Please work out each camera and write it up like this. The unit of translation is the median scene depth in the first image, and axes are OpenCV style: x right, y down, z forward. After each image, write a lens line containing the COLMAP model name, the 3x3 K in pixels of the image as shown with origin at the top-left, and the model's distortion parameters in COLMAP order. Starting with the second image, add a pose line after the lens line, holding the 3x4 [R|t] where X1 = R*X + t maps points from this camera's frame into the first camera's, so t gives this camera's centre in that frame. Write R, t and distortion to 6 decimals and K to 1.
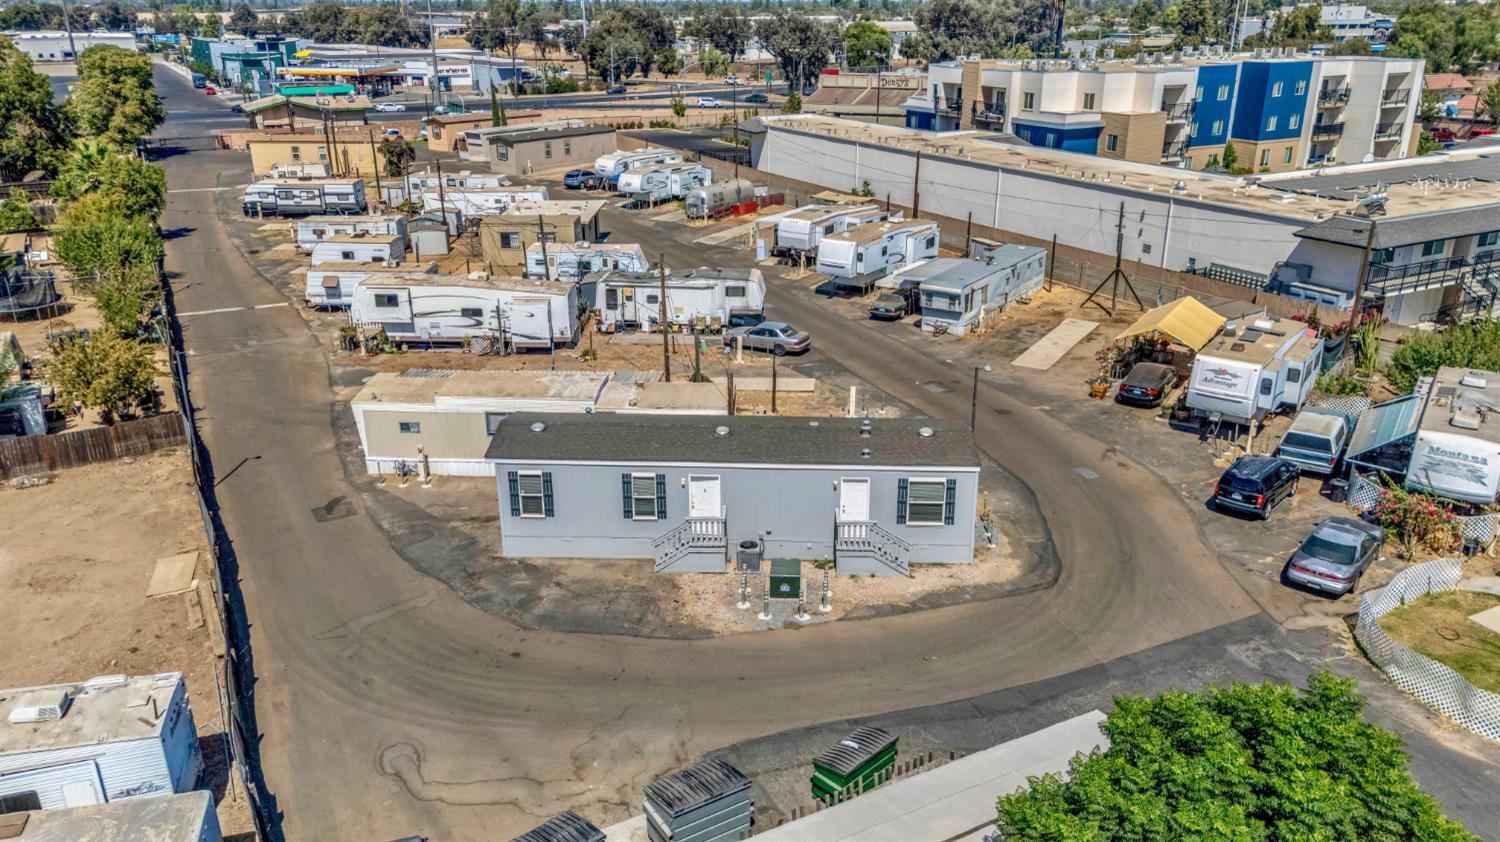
lens RADIAL K [[1104.1, 0, 747.9], [0, 1104.1, 420.8], [0, 0, 1]] dist [0.024376, -0.010479]
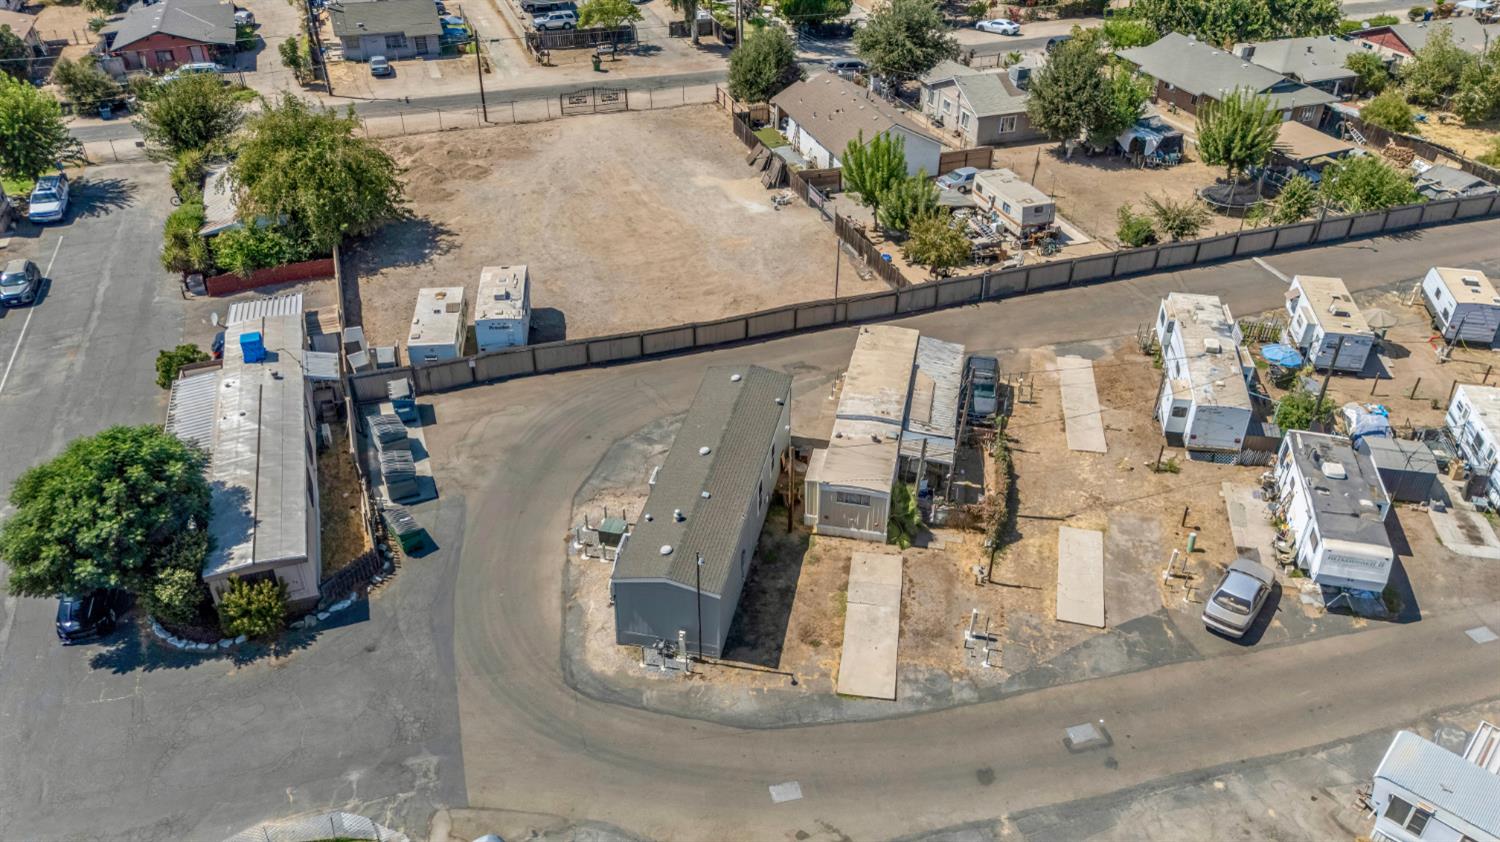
lens RADIAL K [[1104.1, 0, 749.6], [0, 1104.1, 424.6], [0, 0, 1]] dist [0.024376, -0.010479]
pose [[-0.157800, 0.552907, -0.818164, 0.621329], [-0.345101, 0.745422, 0.570308, -0.472694], [0.925205, 0.372344, 0.073181, 0.571694]]
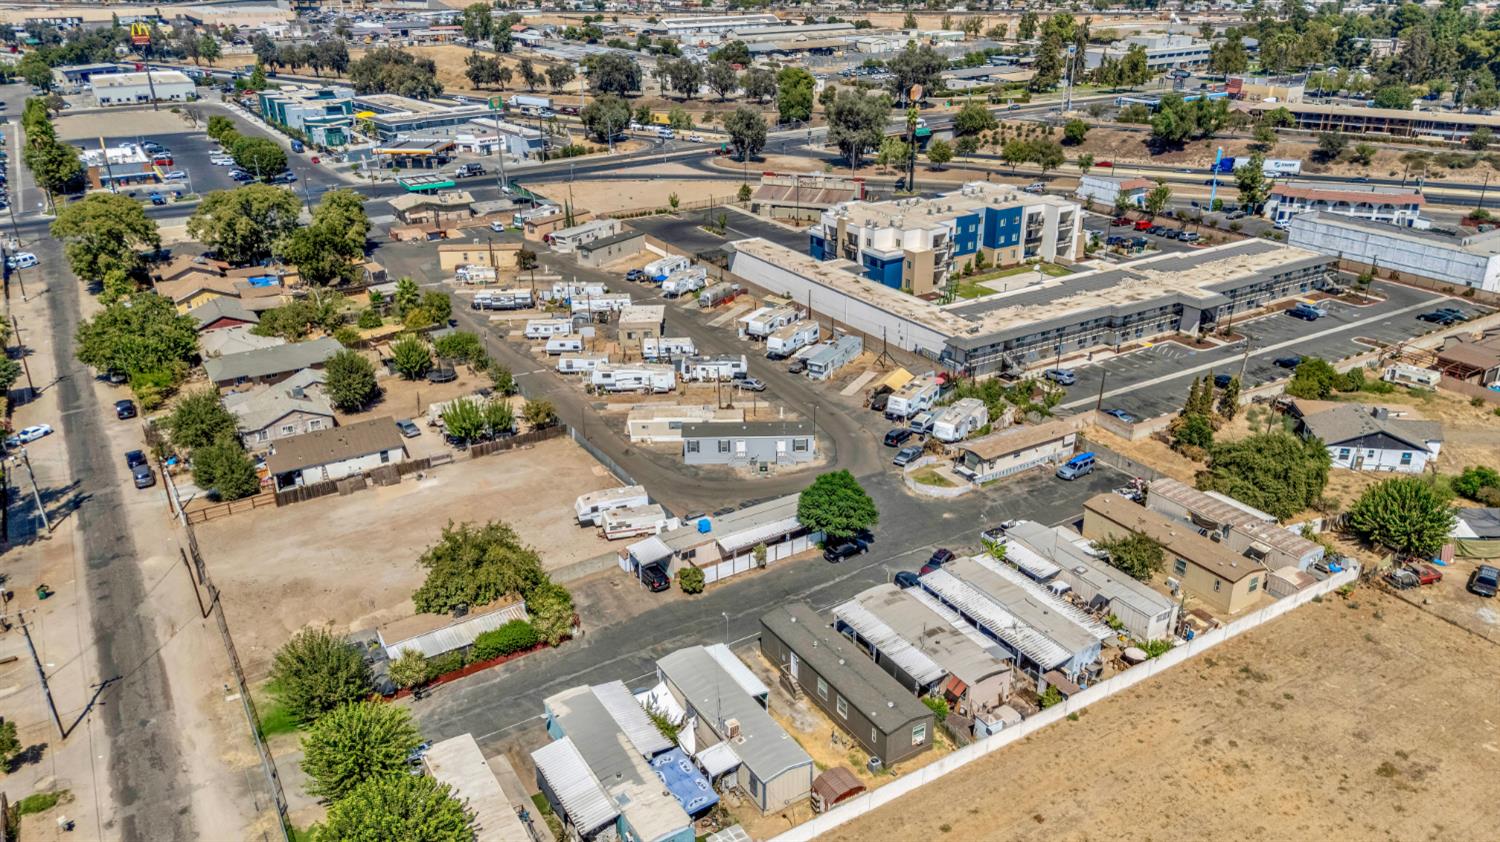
lens RADIAL K [[1104.1, 0, 751.6], [0, 1104.1, 421.0], [0, 0, 1]] dist [0.024376, -0.010479]
pose [[0.998155, -0.029962, 0.052812, -0.115691], [0.027284, 0.998341, 0.050708, -0.118207], [-0.054244, -0.049174, 0.997316, -1.583570]]
